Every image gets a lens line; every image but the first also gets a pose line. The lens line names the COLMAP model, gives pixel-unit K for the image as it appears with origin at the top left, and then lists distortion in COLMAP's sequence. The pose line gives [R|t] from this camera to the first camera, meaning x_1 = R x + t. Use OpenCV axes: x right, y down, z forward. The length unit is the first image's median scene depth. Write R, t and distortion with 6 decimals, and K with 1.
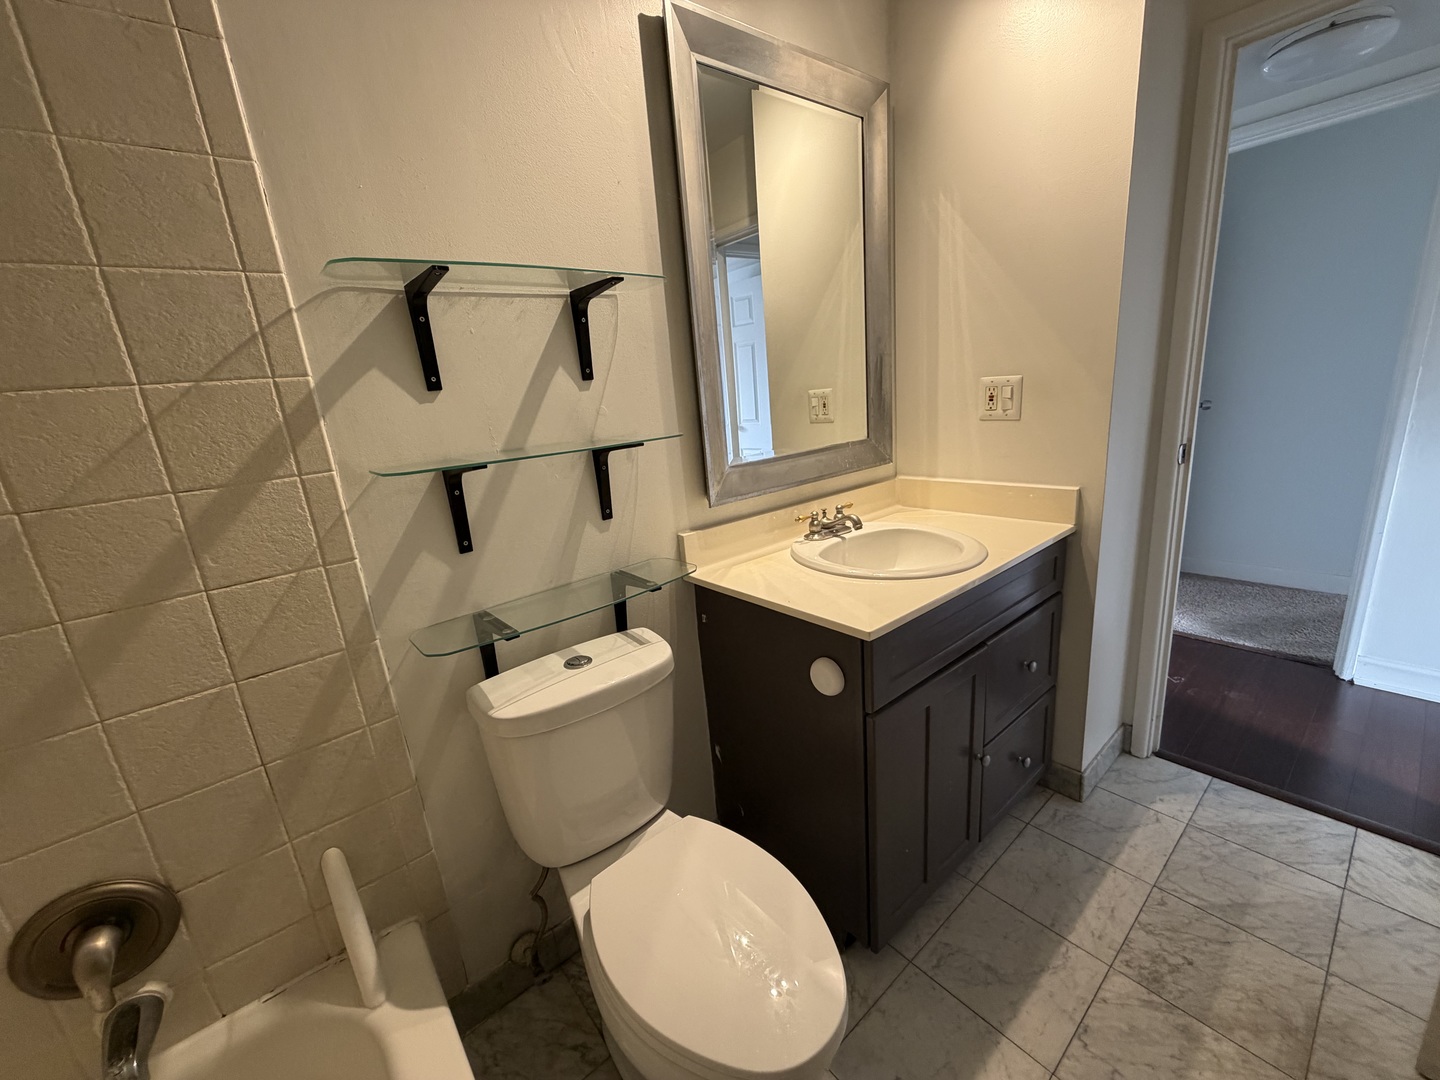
lens RADIAL K [[574.6, 0, 717.8], [0, 574.6, 541.5], [0, 0, 1]] dist [0.001596, -0.000025]
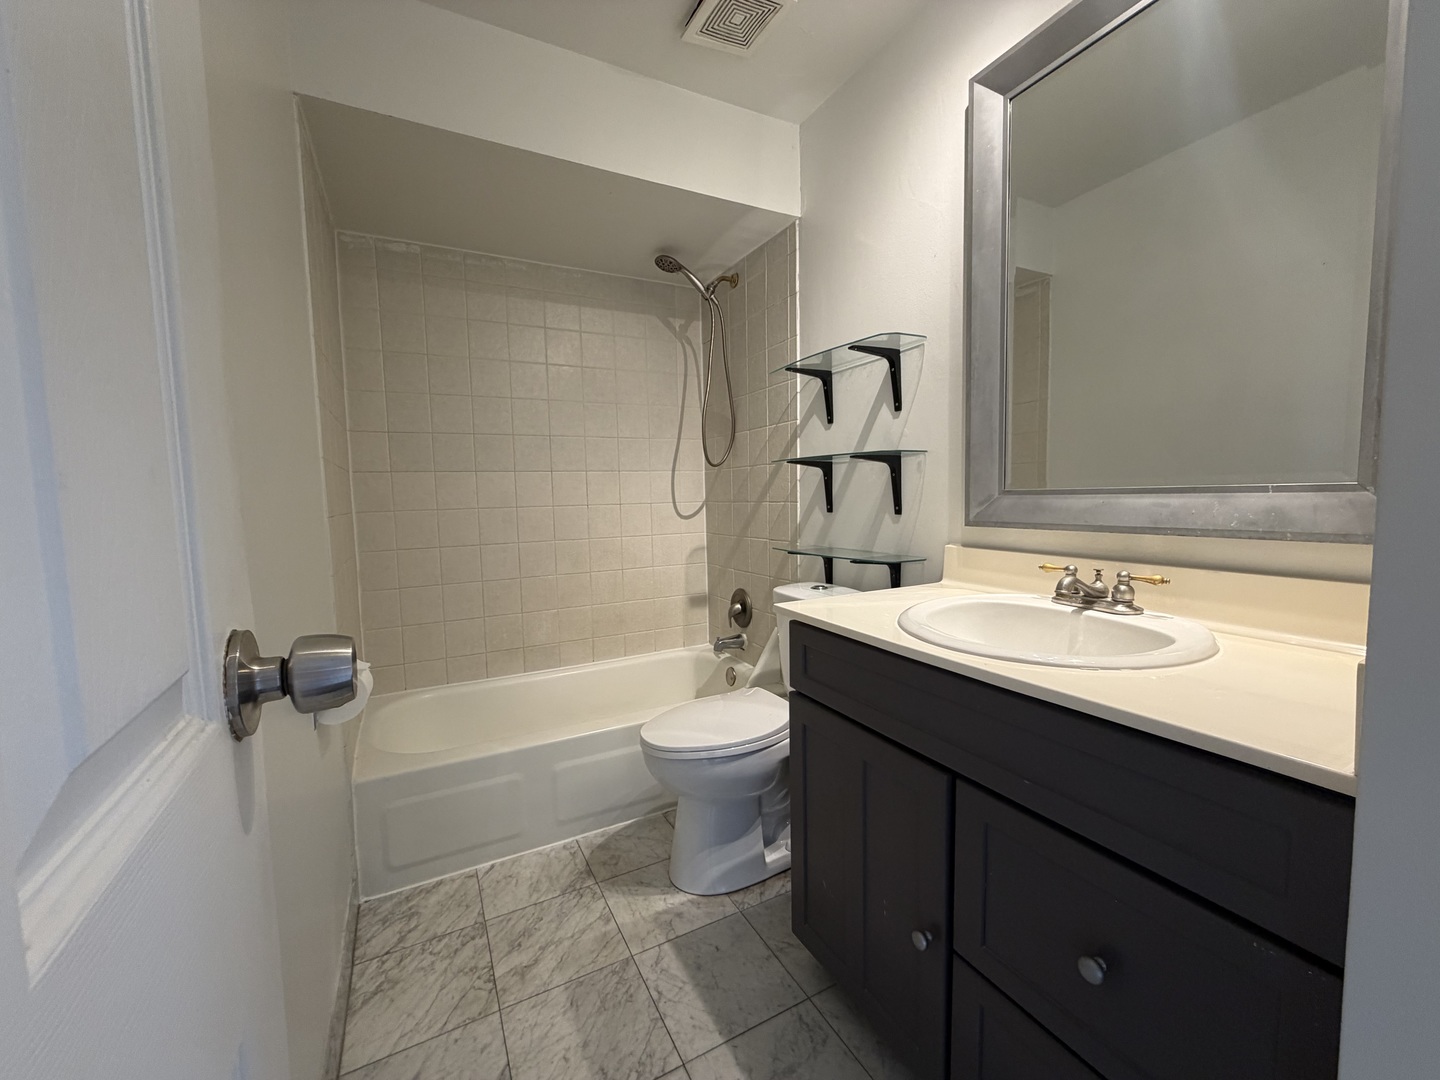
lens RADIAL K [[574.6, 0, 717.9], [0, 574.6, 536.8], [0, 0, 1]] dist [0.001596, -0.000025]
pose [[-0.199151, 0.167273, -0.965587, 1.378674], [-0.208763, 0.955465, 0.208577, -0.208964], [0.957474, 0.243117, -0.155362, 0.963894]]
